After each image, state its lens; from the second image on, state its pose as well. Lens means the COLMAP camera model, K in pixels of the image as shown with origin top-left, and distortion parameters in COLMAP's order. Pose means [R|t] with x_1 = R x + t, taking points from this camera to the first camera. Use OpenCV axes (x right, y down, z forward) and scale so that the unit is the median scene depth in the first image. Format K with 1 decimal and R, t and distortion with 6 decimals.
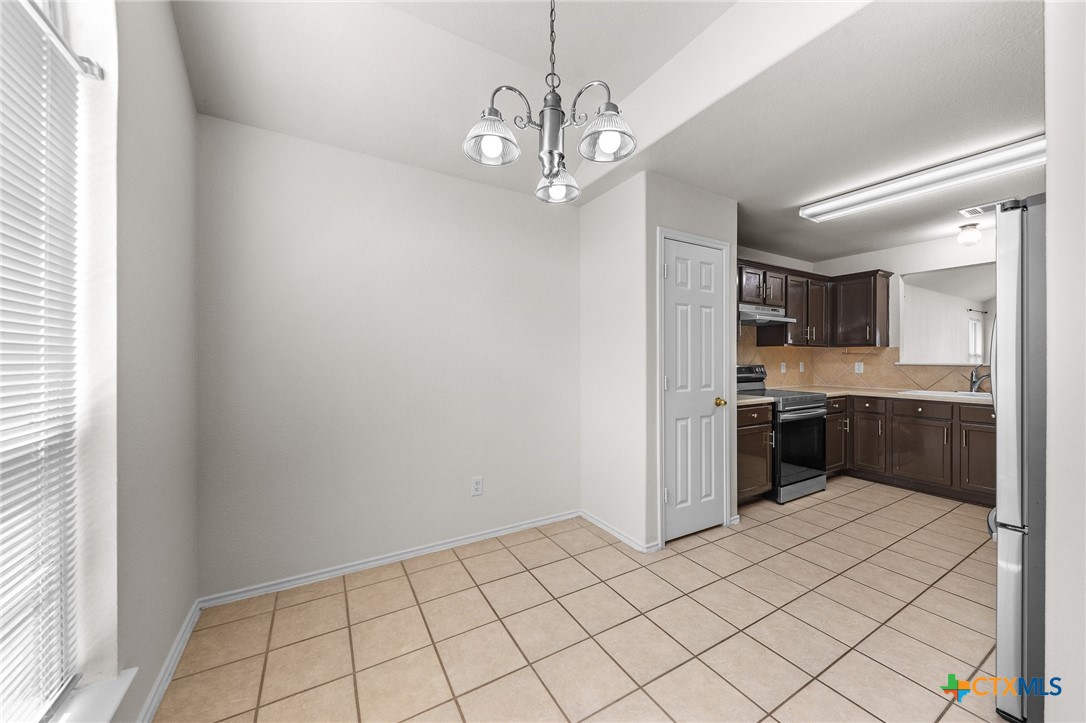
lens RADIAL K [[389.9, 0, 542.4], [0, 389.9, 357.9], [0, 0, 1]] dist [0.001378, -0.001817]
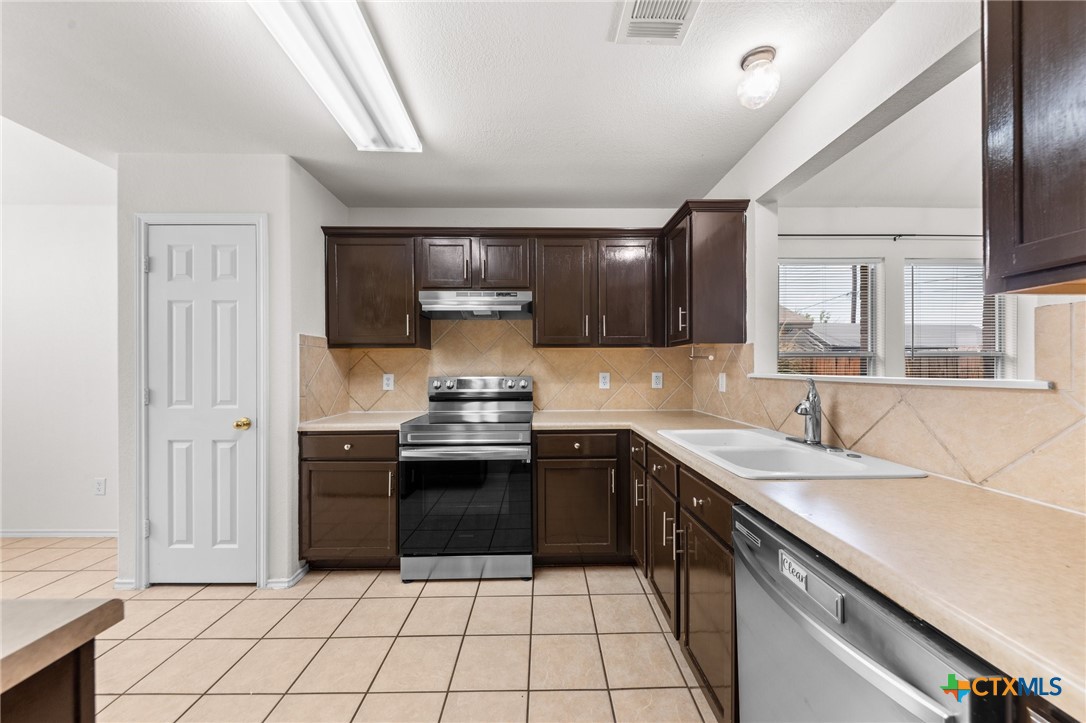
lens RADIAL K [[389.9, 0, 544.4], [0, 389.9, 368.3], [0, 0, 1]] dist [0.001378, -0.001817]
pose [[0.874516, -0.002344, -0.484992, 1.155917], [0.004010, 0.999989, 0.002399, 0.003422], [0.484981, -0.004043, 0.874515, 0.527351]]
